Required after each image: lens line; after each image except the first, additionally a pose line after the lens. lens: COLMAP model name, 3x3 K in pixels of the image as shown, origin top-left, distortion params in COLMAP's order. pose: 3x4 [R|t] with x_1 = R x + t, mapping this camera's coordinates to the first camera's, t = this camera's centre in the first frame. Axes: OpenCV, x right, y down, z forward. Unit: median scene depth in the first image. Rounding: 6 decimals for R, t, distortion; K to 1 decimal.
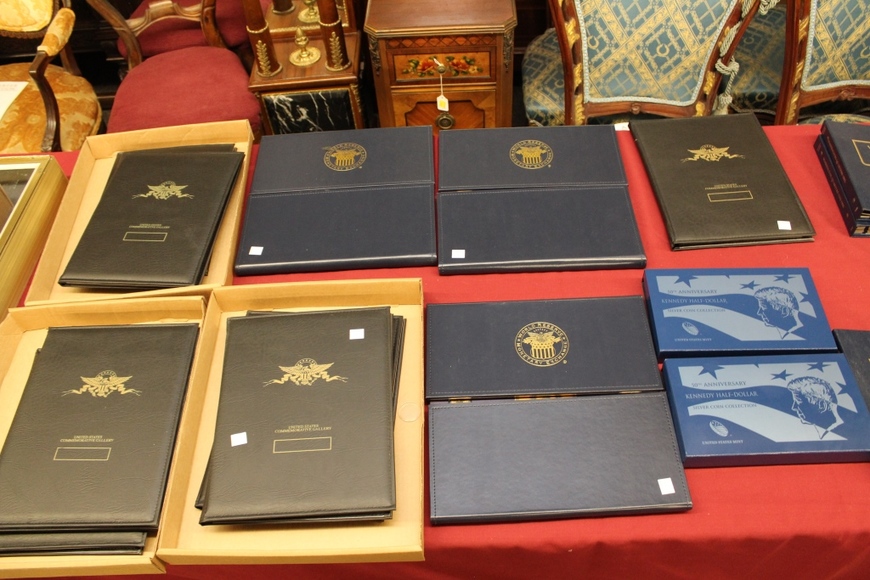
lens RADIAL K [[739.0, 0, 435.0], [0, 739.0, 290.0], [0, 0, 1]] dist [-0.162781, 0.155435]
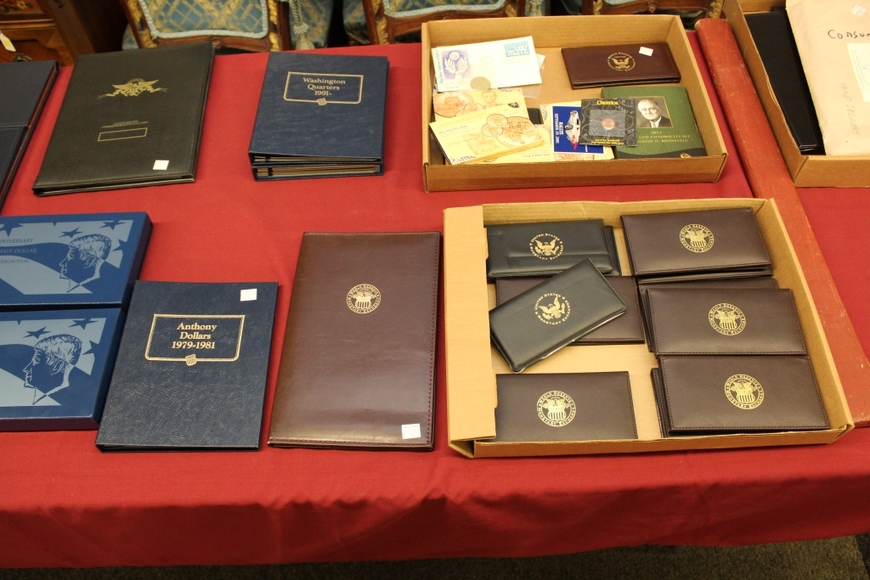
lens RADIAL K [[739.0, 0, 435.0], [0, 739.0, 290.0], [0, 0, 1]] dist [-0.162781, 0.155435]
pose [[0.999251, -0.012535, 0.036612, 0.906289], [0.009976, 0.997549, 0.069262, 0.007640], [-0.037390, -0.068845, 0.996926, 0.085529]]
